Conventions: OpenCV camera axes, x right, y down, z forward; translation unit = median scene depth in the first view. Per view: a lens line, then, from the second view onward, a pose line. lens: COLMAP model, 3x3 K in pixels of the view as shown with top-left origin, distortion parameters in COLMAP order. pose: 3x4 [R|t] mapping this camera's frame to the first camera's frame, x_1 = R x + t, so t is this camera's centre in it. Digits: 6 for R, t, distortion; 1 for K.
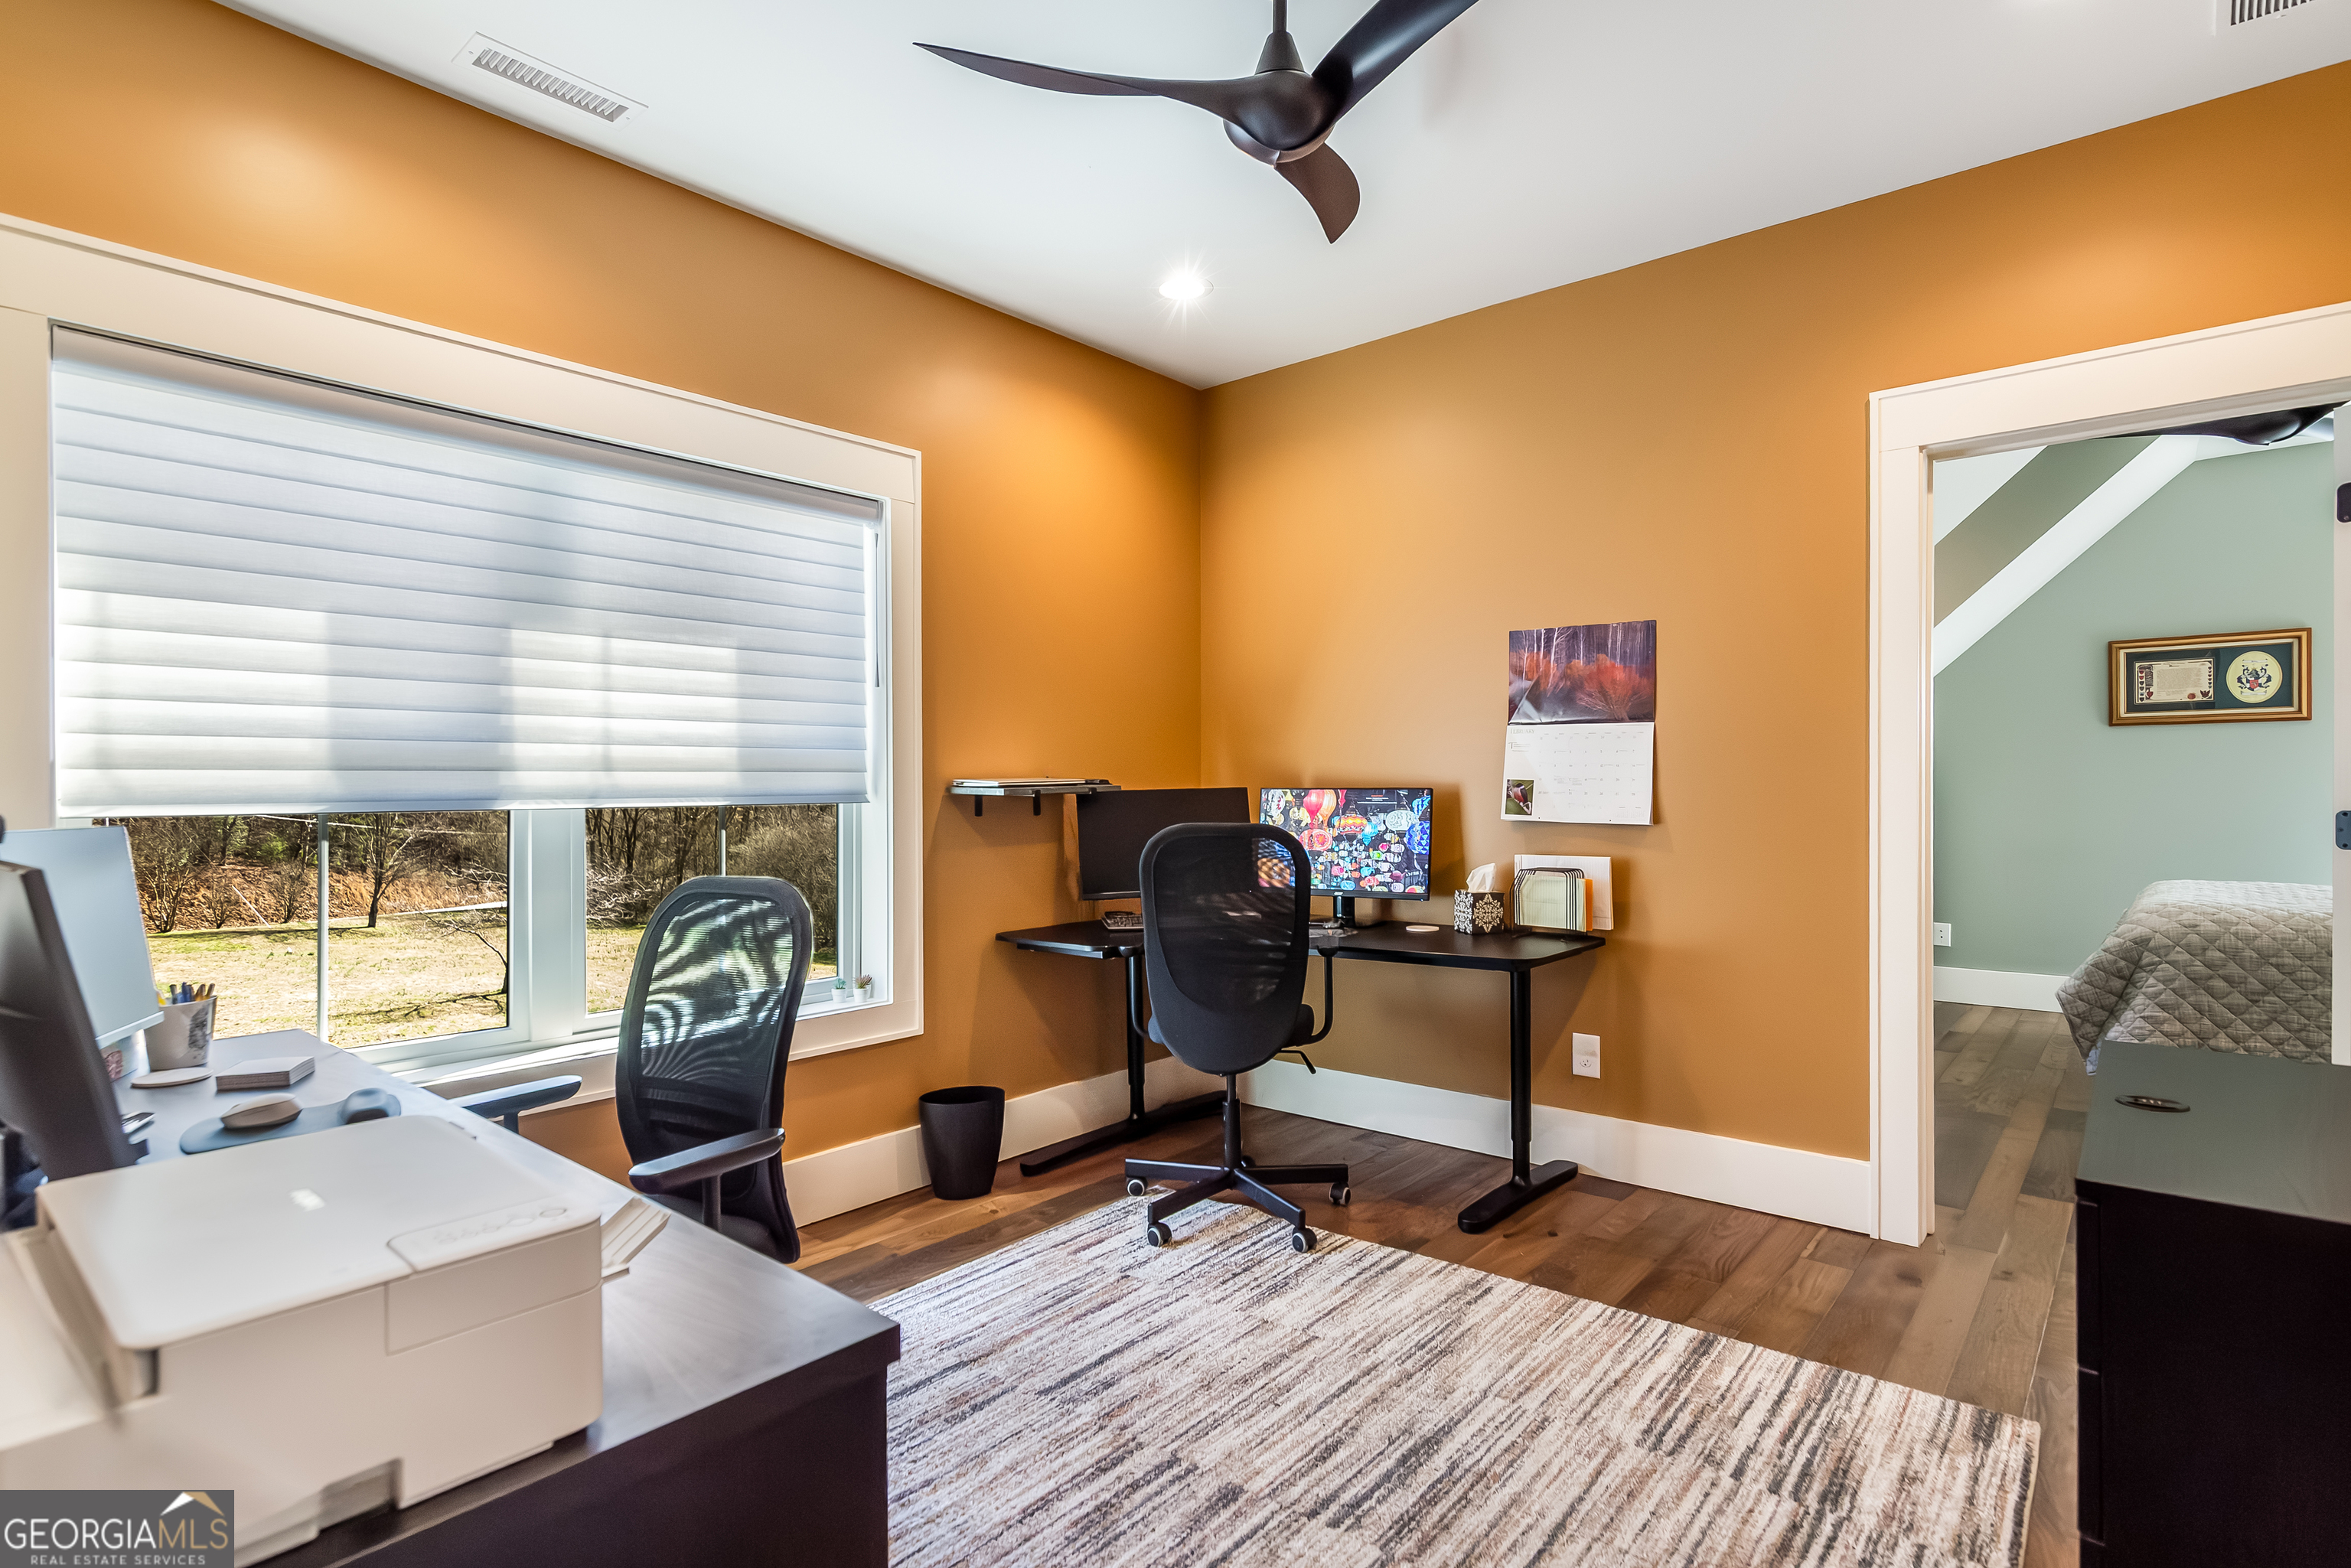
lens RADIAL K [[1175.0, 0, 1173.6], [0, 1175.0, 783.5], [0, 0, 1]] dist [-0.001946, 0.004237]
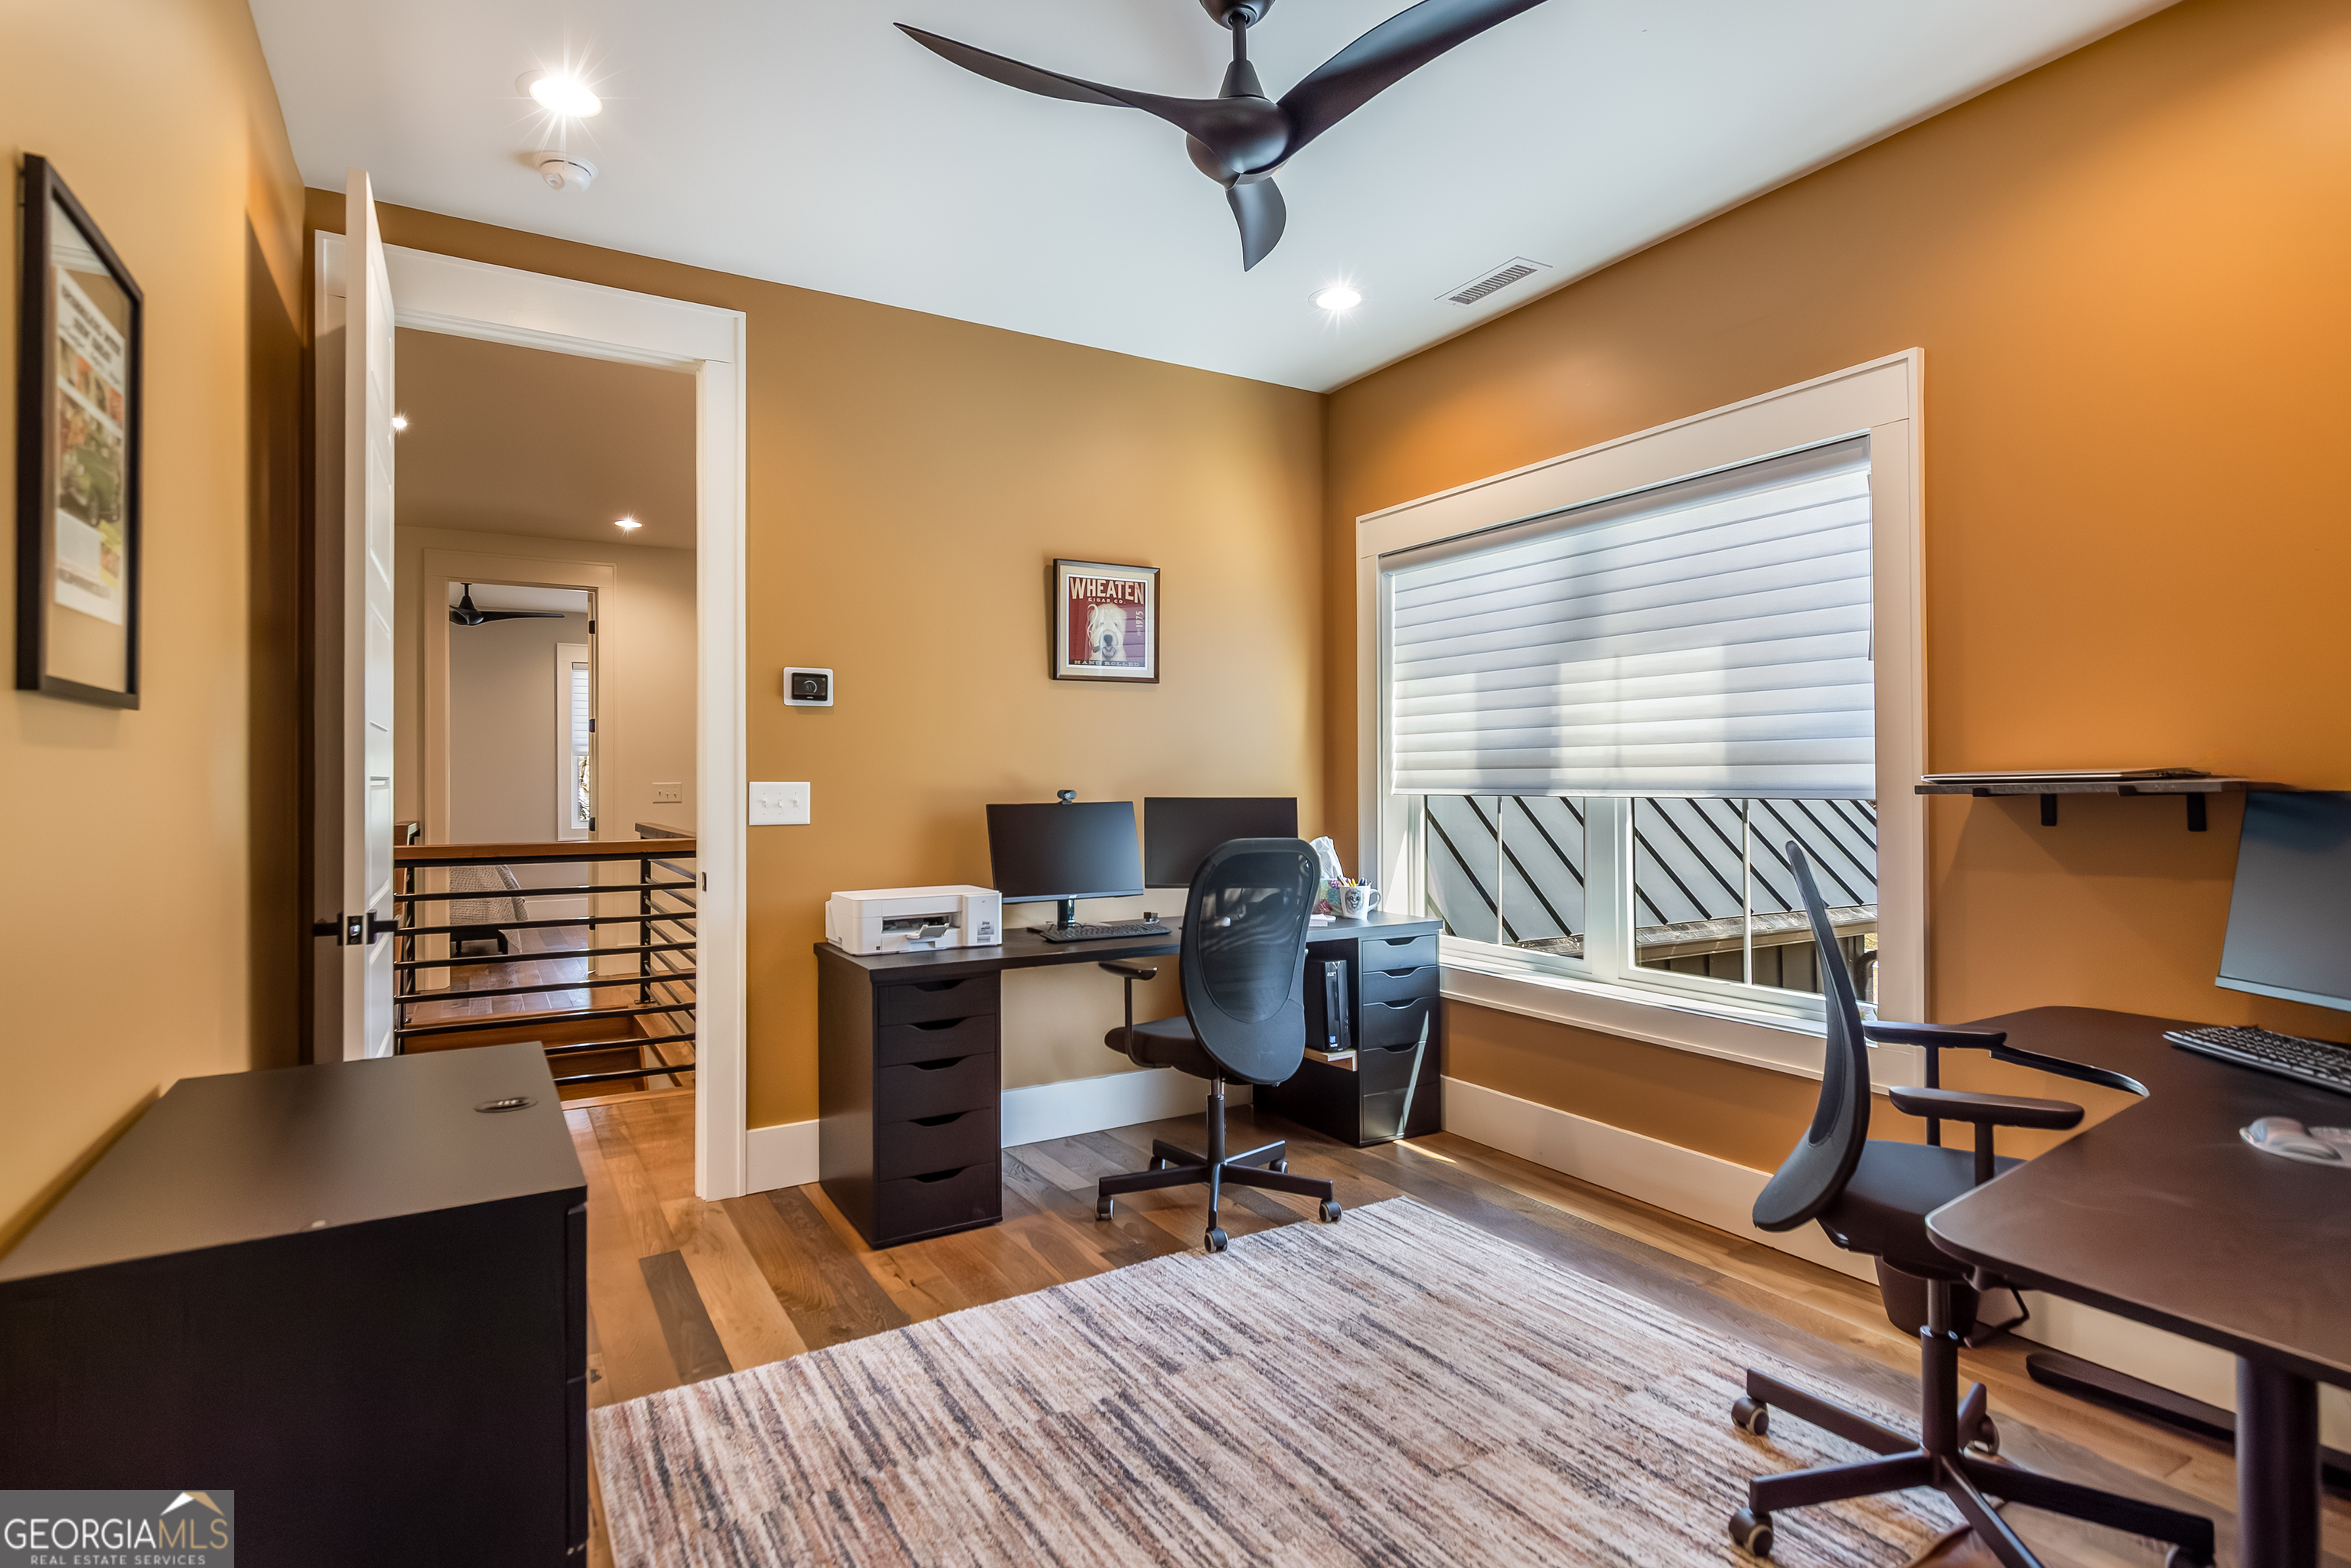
lens RADIAL K [[1175.0, 0, 1170.2], [0, 1175.0, 771.1], [0, 0, 1]] dist [-0.001946, 0.004237]
pose [[-0.323405, -0.000644, -0.946260, 0.898314], [0.006624, 0.999974, -0.002944, -0.006352], [0.946238, -0.007220, -0.323392, 1.046823]]
